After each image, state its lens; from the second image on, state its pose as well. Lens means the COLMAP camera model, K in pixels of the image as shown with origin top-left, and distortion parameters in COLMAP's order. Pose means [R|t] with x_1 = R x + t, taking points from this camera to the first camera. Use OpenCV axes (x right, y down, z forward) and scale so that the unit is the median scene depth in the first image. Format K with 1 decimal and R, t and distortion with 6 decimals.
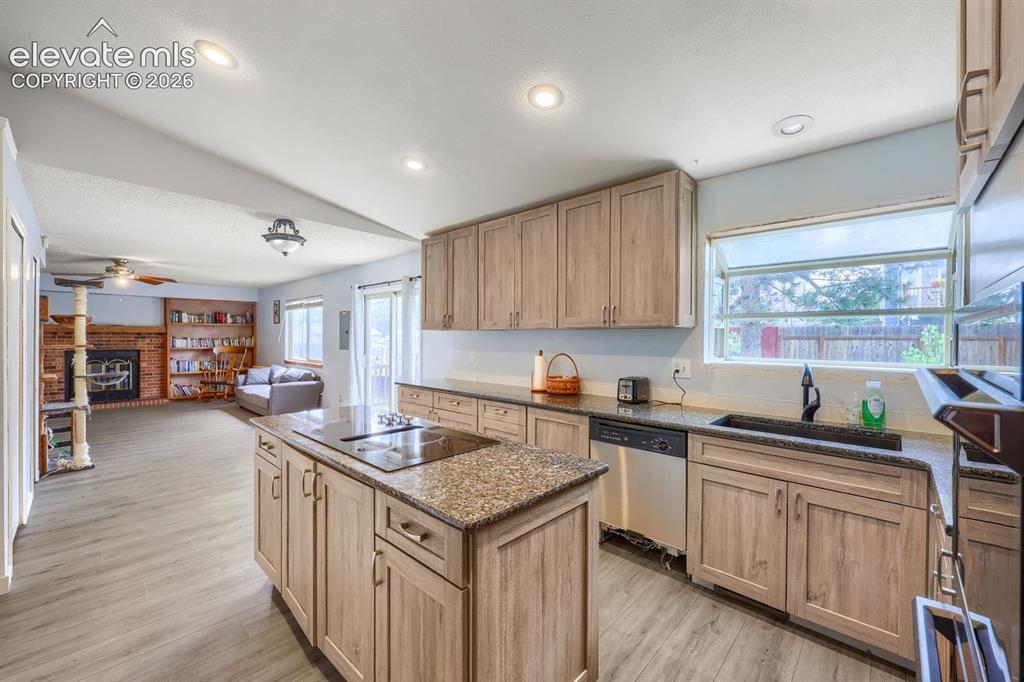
lens RADIAL K [[411.9, 0, 510.9], [0, 411.9, 337.0], [0, 0, 1]] dist [0.010828, 0.000122]
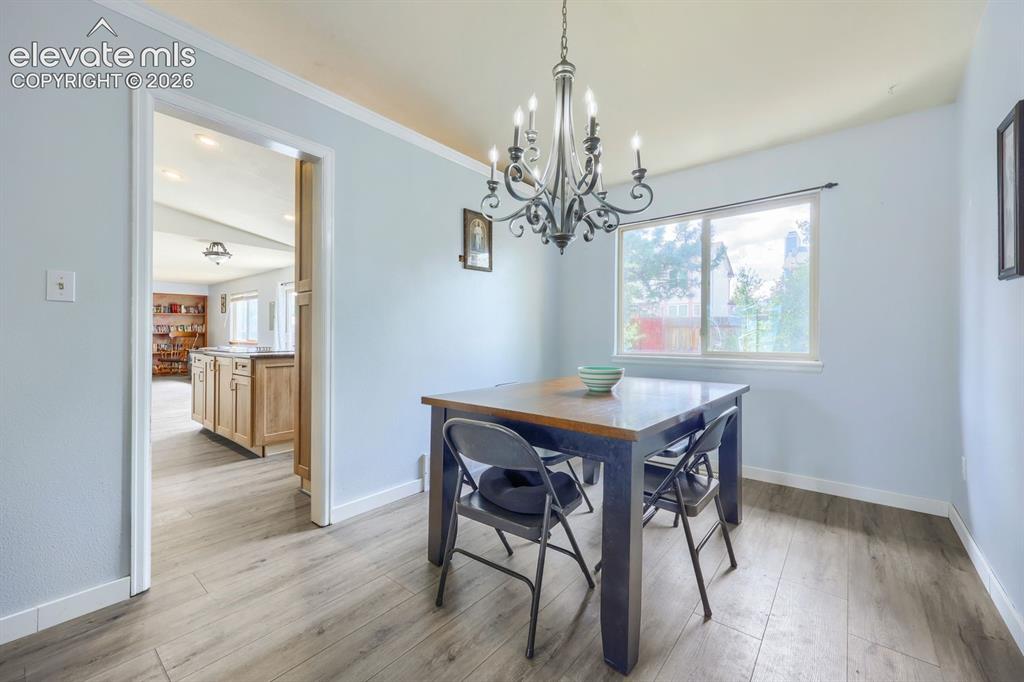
lens RADIAL K [[411.9, 0, 510.9], [0, 411.9, 337.0], [0, 0, 1]] dist [0.010828, 0.000122]
pose [[0.997691, 0.002905, 0.067861, 0.247701], [-0.003212, 0.999985, 0.004416, 0.037388], [-0.067847, -0.004624, 0.997685, -0.352357]]
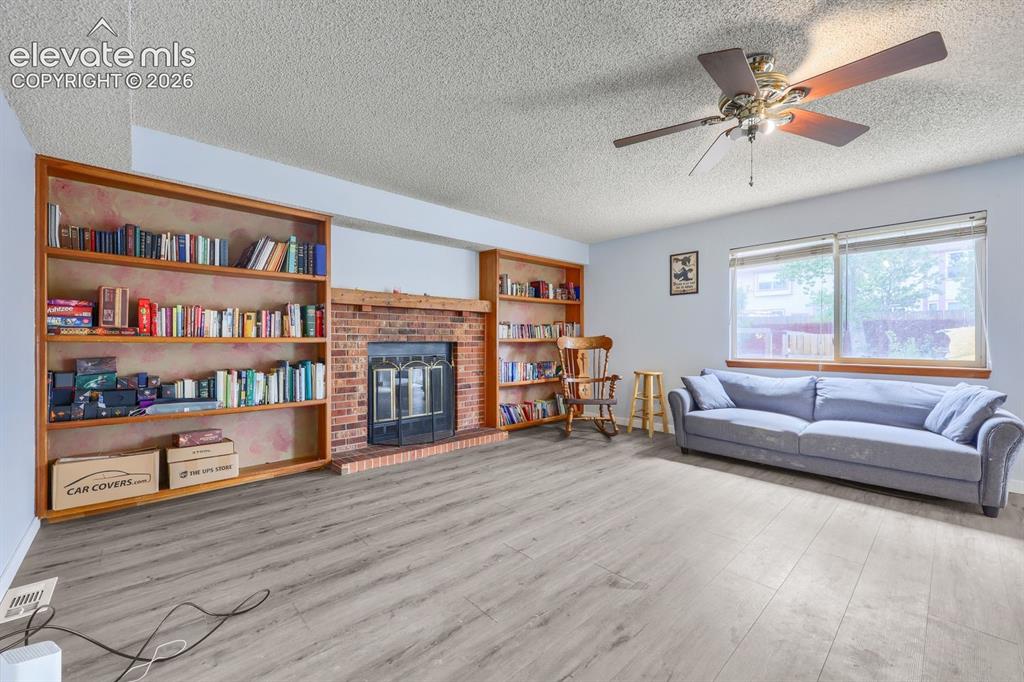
lens RADIAL K [[411.9, 0, 510.9], [0, 411.9, 337.0], [0, 0, 1]] dist [0.010828, 0.000122]
pose [[0.998559, -0.002925, -0.053577, -0.940503], [0.002636, 0.999982, -0.005459, 0.032154], [0.053592, 0.005309, 0.998549, 0.538364]]
